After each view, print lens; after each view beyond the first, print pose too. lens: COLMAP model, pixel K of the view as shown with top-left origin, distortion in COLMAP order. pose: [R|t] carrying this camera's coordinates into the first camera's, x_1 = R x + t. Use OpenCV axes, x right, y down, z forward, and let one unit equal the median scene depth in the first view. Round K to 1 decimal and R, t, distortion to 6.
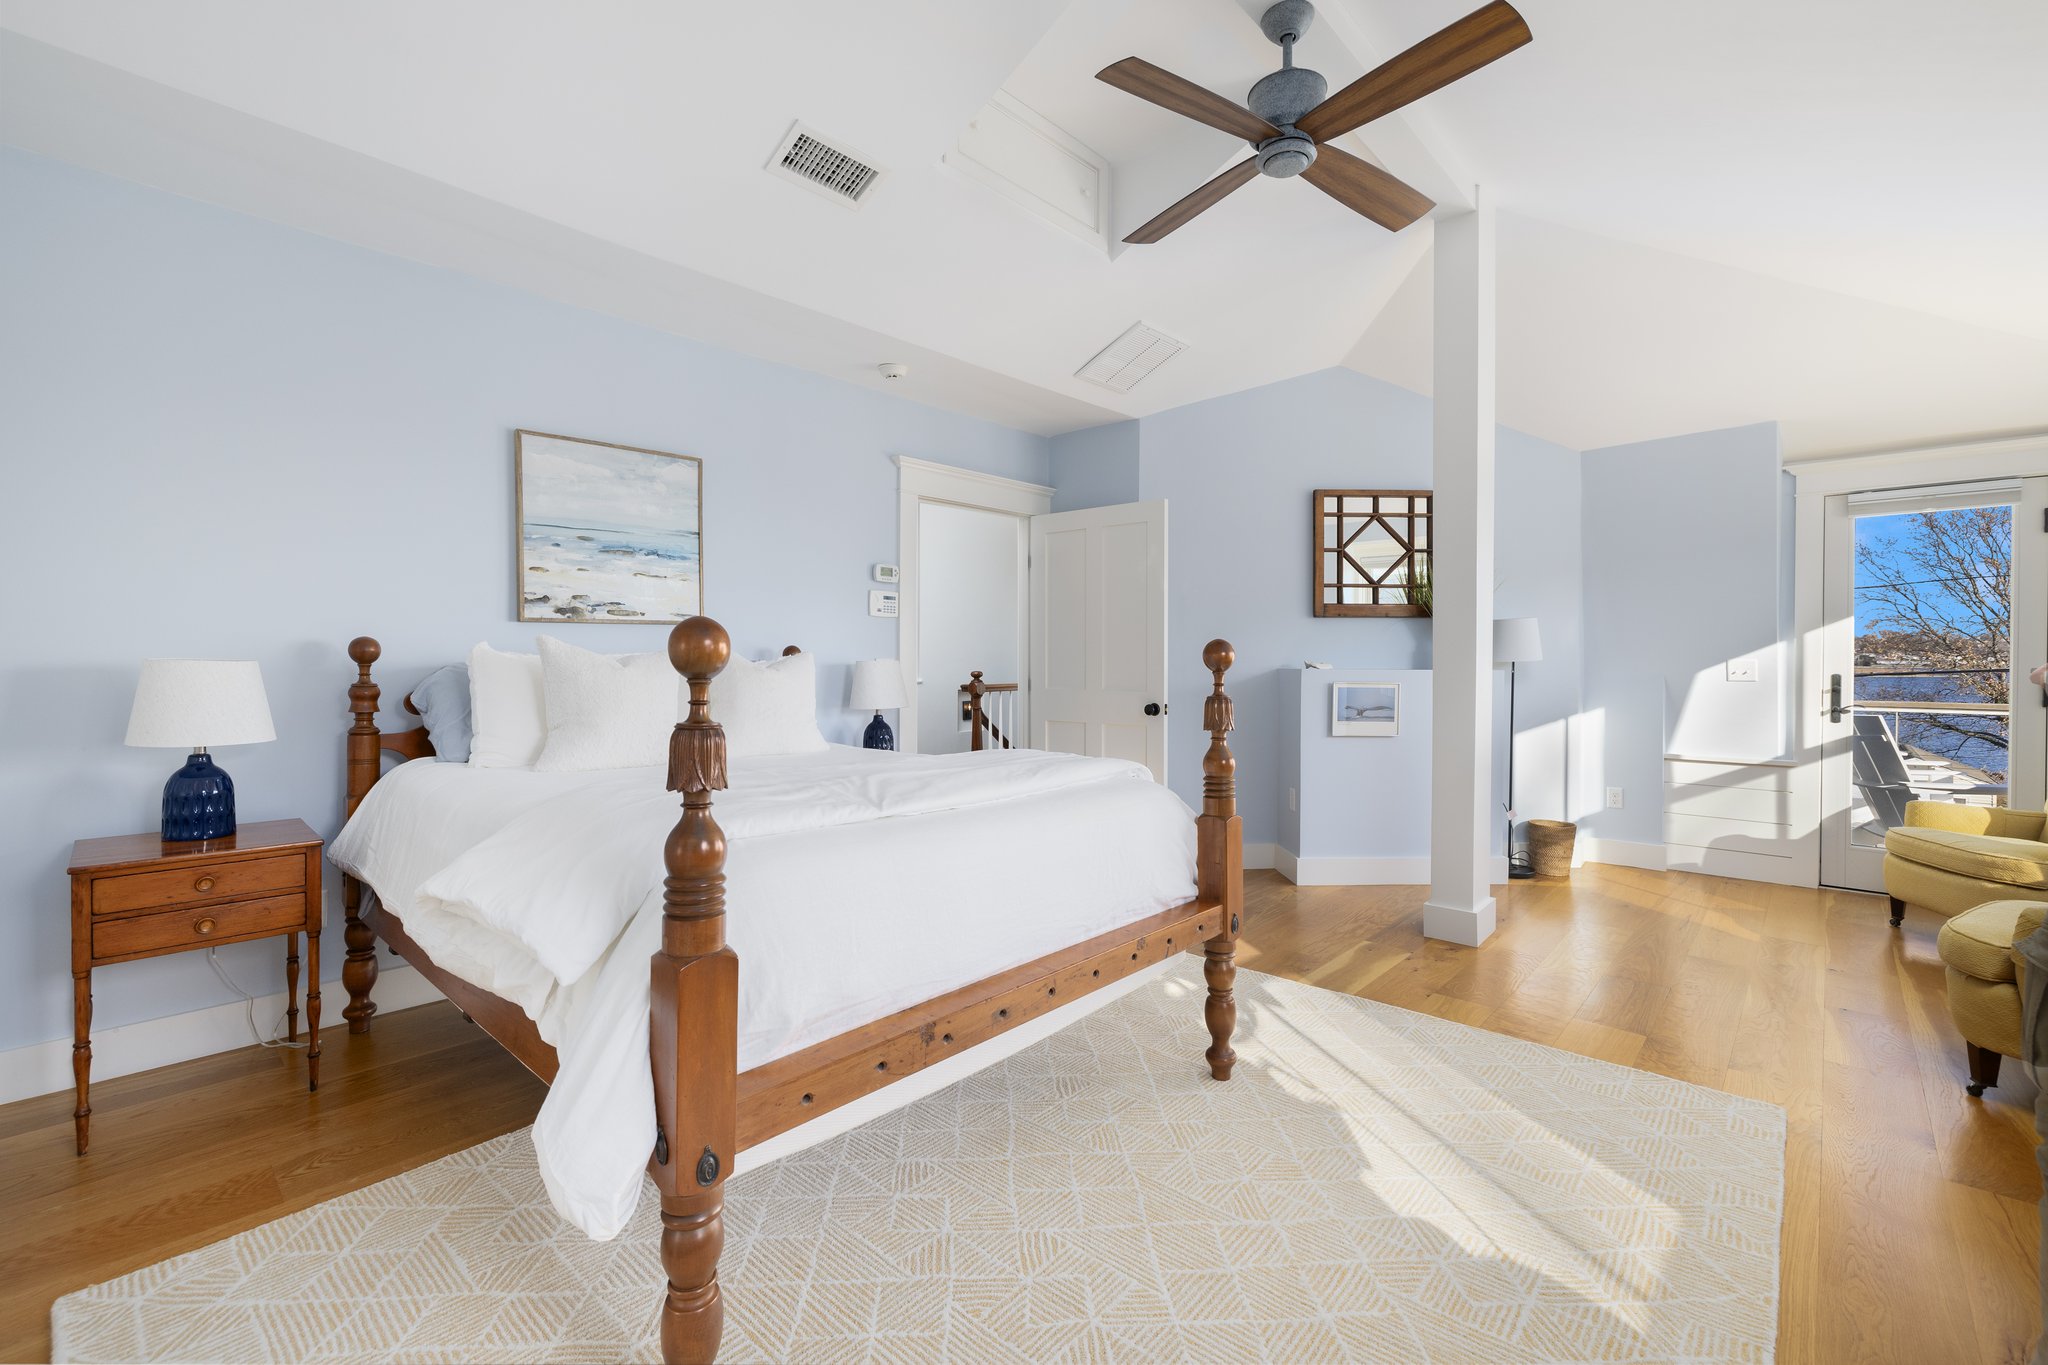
lens RADIAL K [[882.8, 0, 1027.2], [0, 882.8, 667.5], [0, 0, 1]] dist [0.002571, 0.000190]
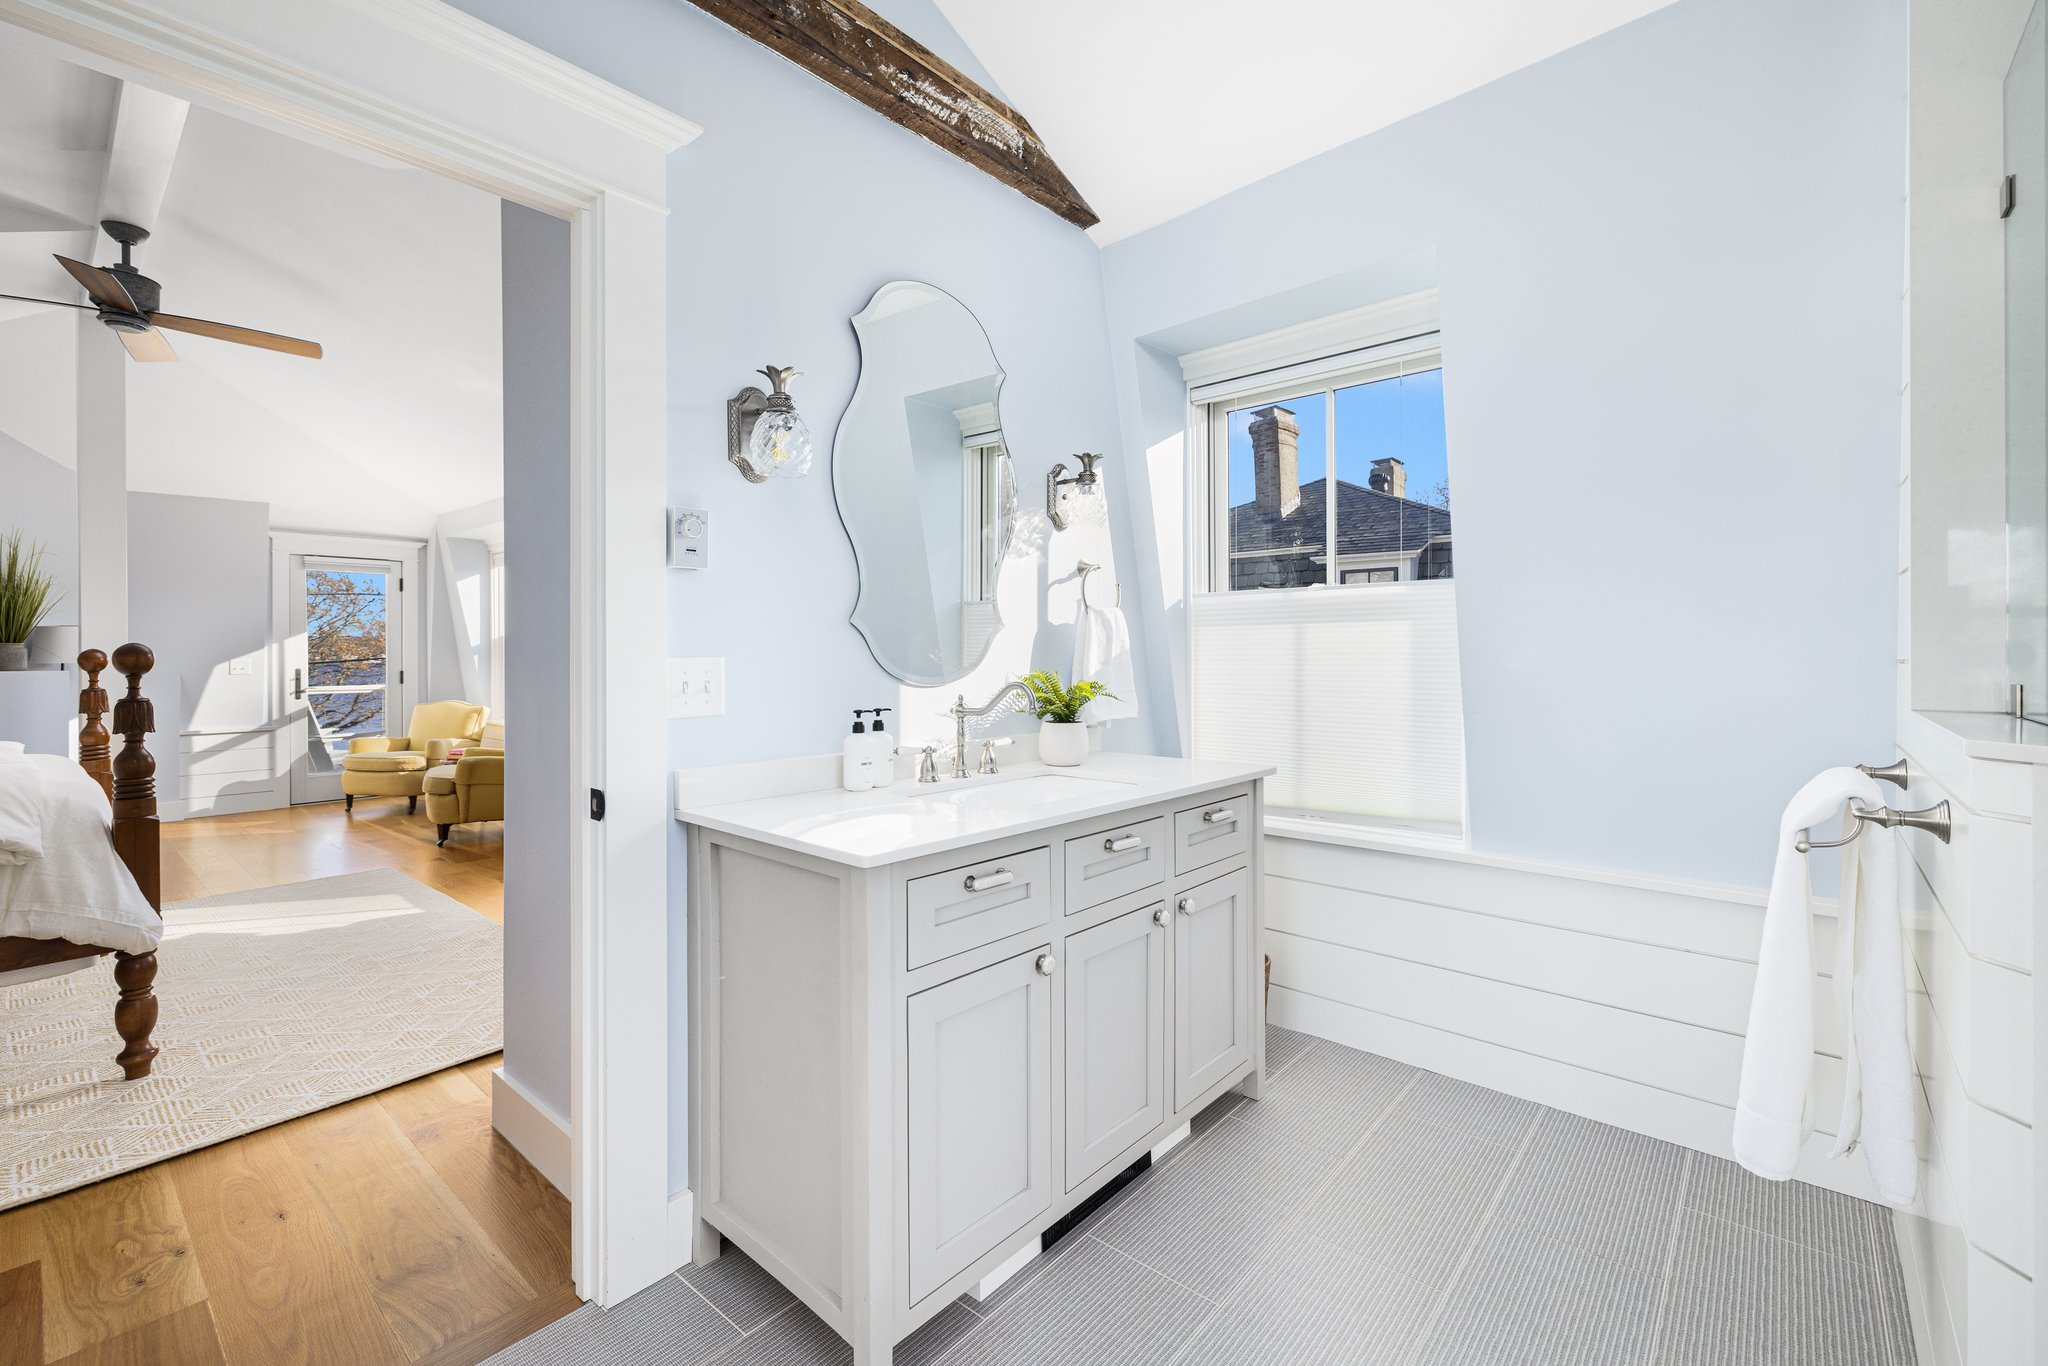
lens RADIAL K [[882.8, 0, 1026.4], [0, 882.8, 663.2], [0, 0, 1]] dist [0.002571, 0.000190]
pose [[-0.017440, -0.012598, 0.999769, -0.679086], [0.015055, 0.999804, 0.012861, -0.002608], [-0.999735, 0.015275, -0.017247, -0.266392]]
